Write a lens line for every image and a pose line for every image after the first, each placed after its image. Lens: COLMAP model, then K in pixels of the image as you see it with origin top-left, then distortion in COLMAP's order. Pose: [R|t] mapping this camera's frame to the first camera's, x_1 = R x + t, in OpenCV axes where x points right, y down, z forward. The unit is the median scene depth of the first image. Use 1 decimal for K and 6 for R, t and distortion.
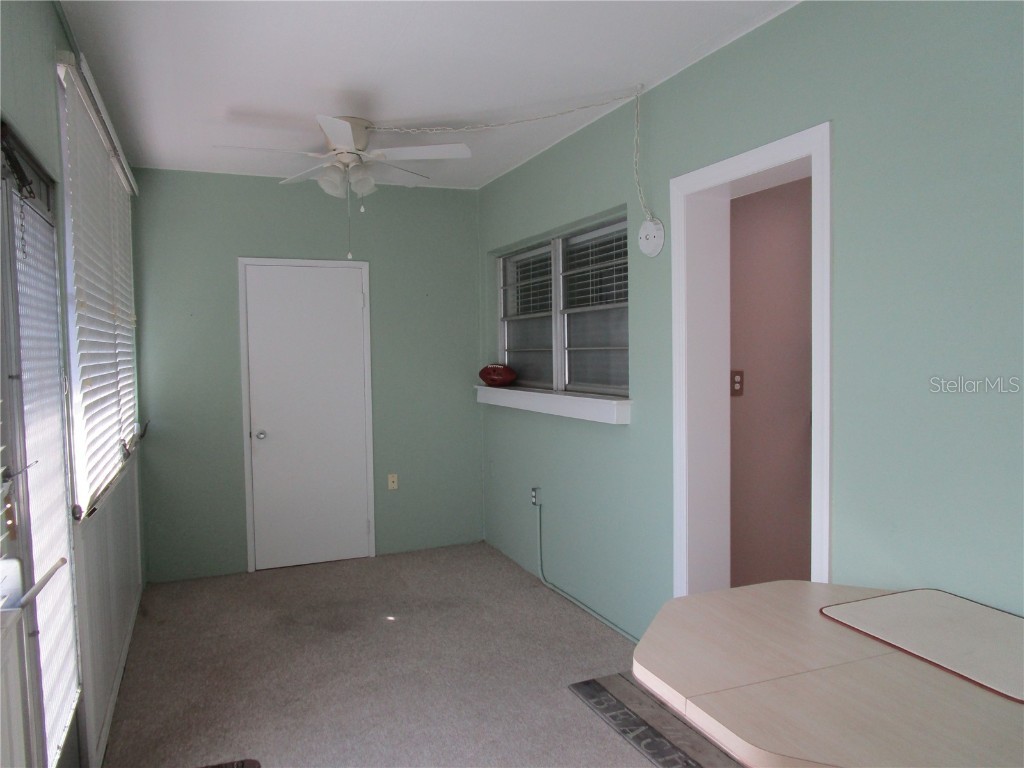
lens RADIAL K [[732.1, 0, 515.7], [0, 732.1, 384.8], [0, 0, 1]] dist [-0.029407, 0.010902]
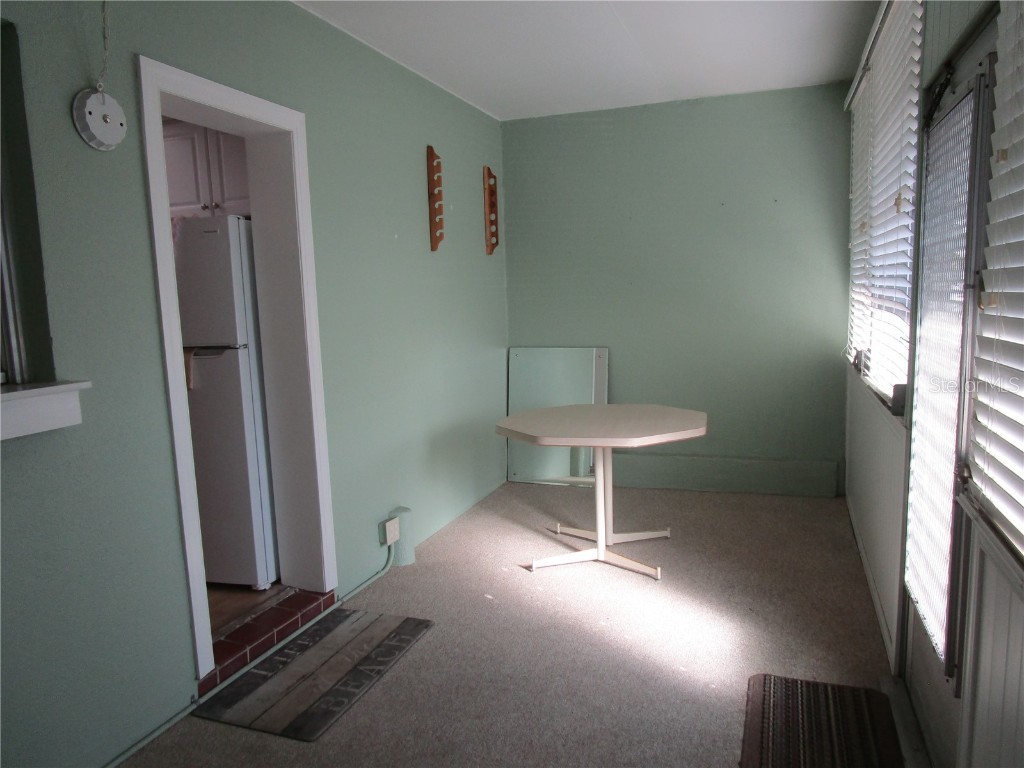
lens RADIAL K [[732.1, 0, 515.9], [0, 732.1, 388.9], [0, 0, 1]] dist [-0.029407, 0.010902]
pose [[-0.731213, -0.061939, 0.679331, -0.617728], [0.065870, 0.984804, 0.160691, -0.054912], [-0.678961, 0.162247, -0.716022, 1.456638]]
